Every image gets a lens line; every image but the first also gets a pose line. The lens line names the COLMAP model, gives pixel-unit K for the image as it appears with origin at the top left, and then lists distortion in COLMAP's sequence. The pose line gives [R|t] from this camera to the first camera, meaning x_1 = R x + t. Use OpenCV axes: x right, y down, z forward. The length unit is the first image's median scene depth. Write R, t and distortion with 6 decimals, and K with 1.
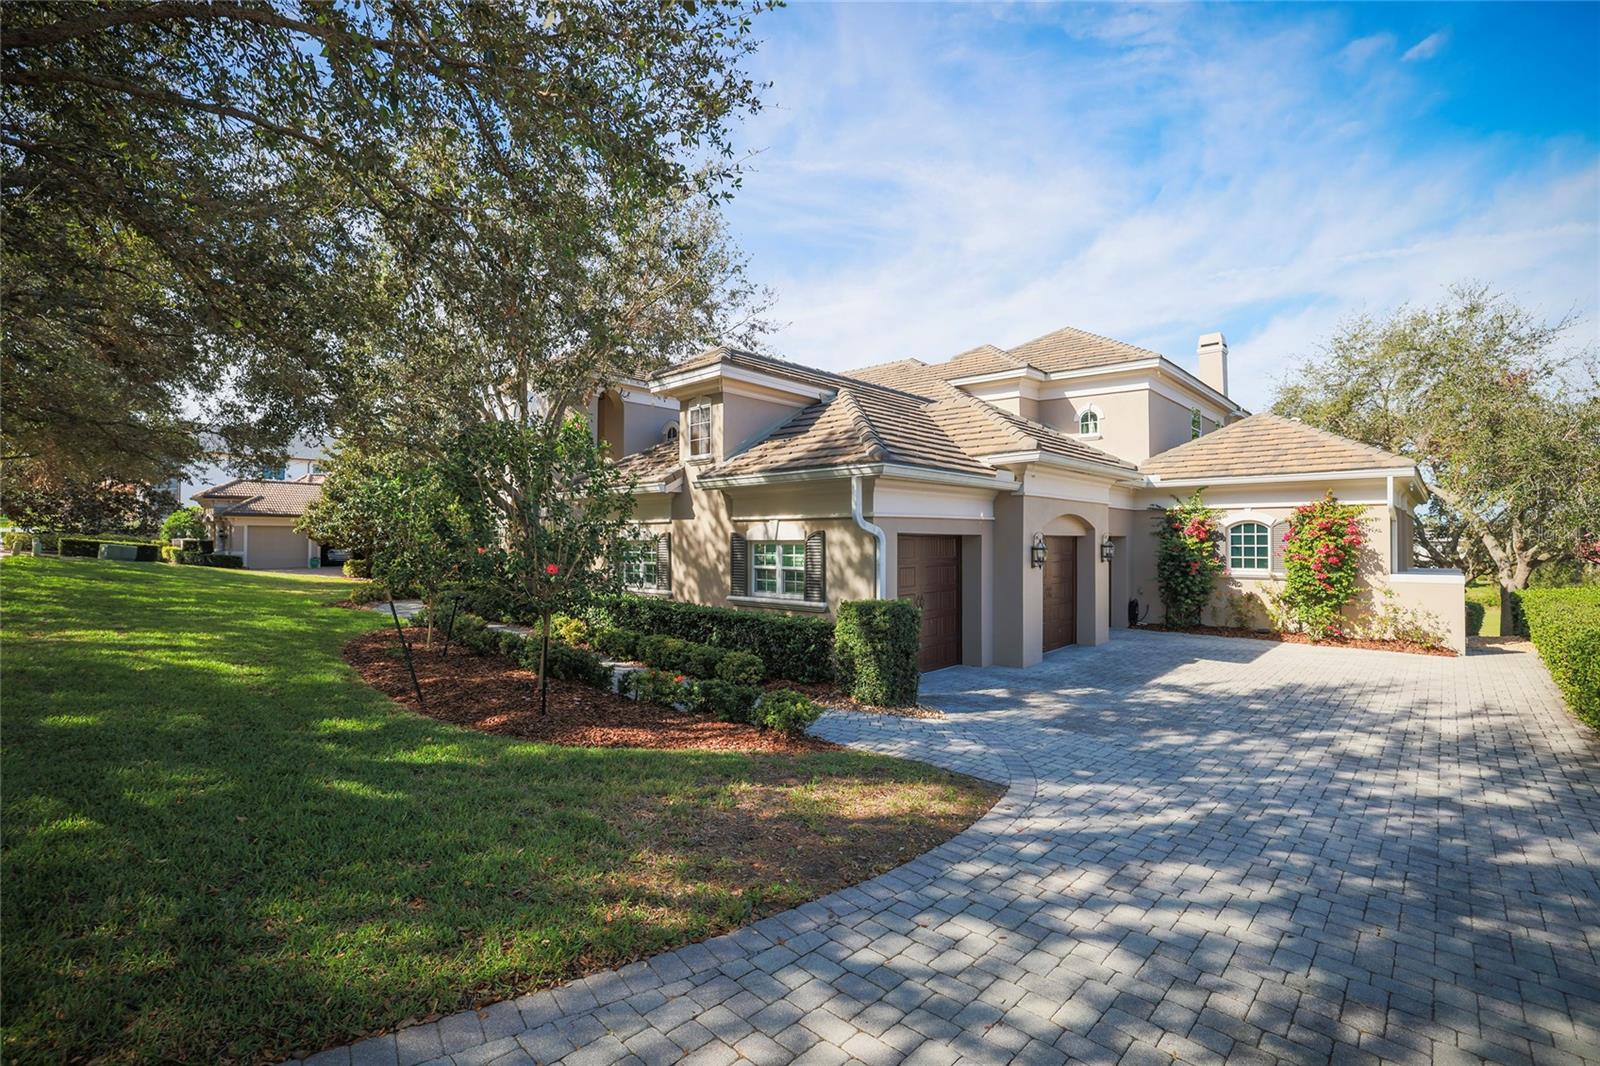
lens RADIAL K [[680.1, 0, 793.5], [0, 680.1, 531.8], [0, 0, 1]] dist [-0.001963, -0.000185]
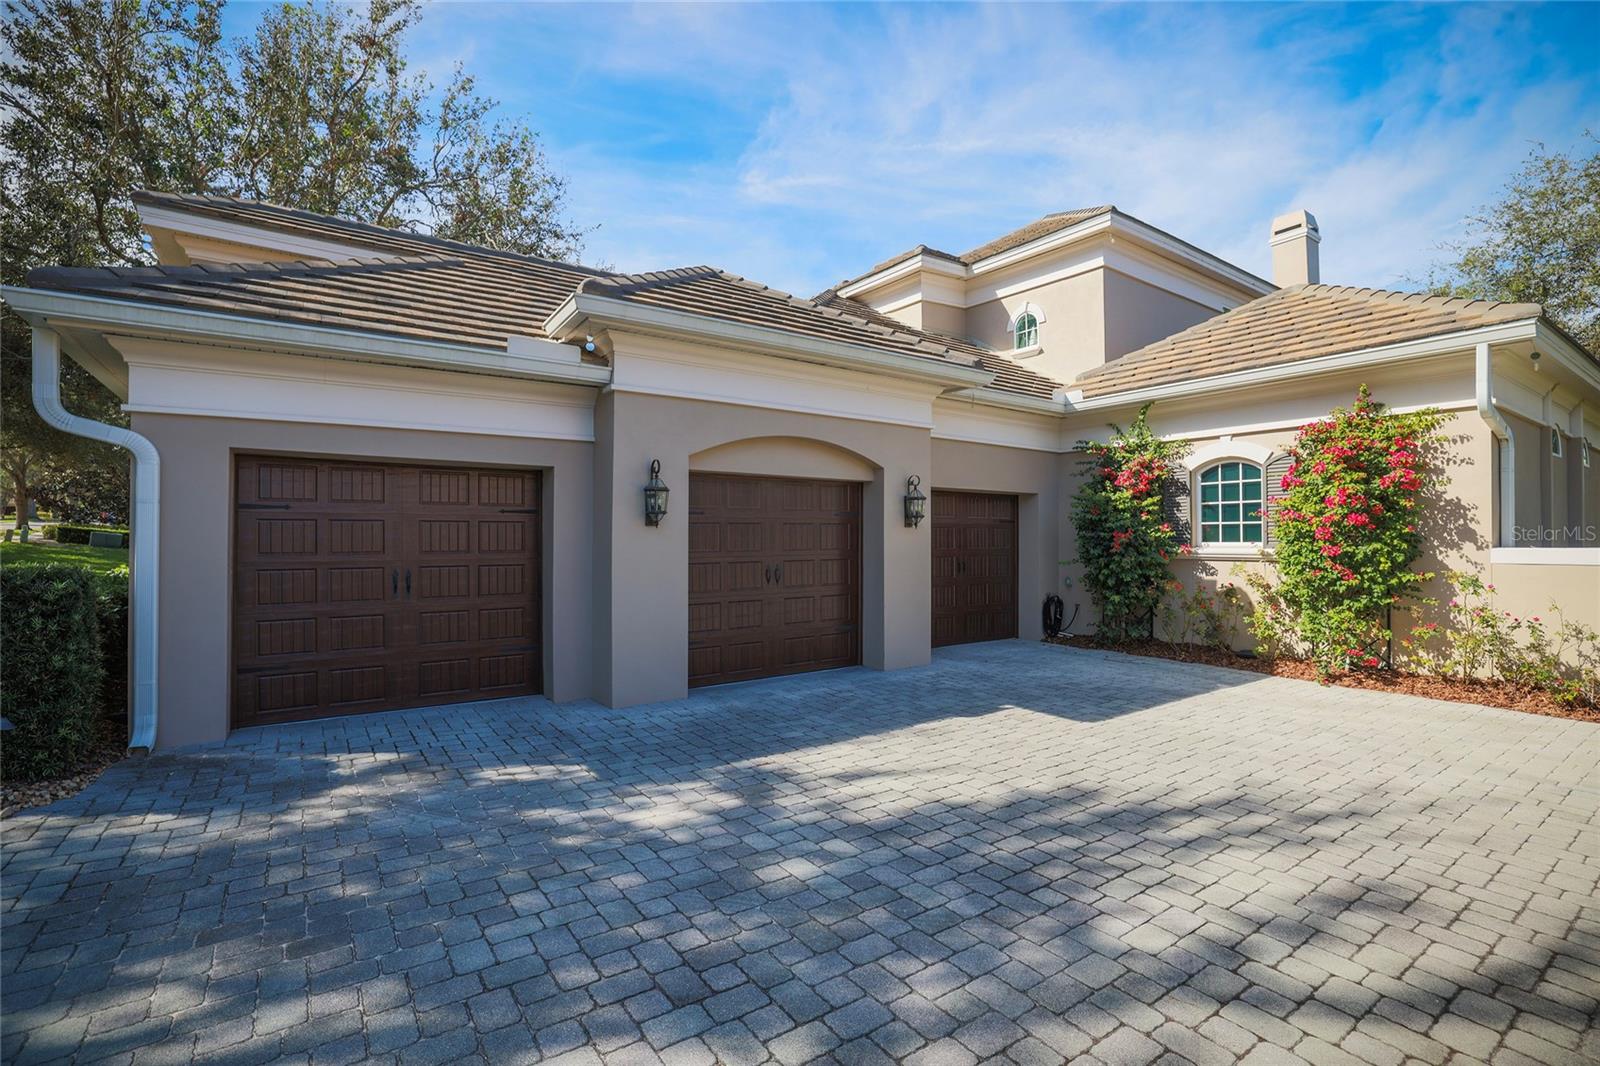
lens RADIAL K [[692.5, 0, 790.9], [0, 692.5, 527.4], [0, 0, 1]] dist [0.001018, 0.000695]
pose [[0.977011, -0.006140, -0.213100, 0.439573], [0.004991, 0.999970, -0.005931, 0.043610], [0.213130, 0.004732, 0.977012, 0.359408]]
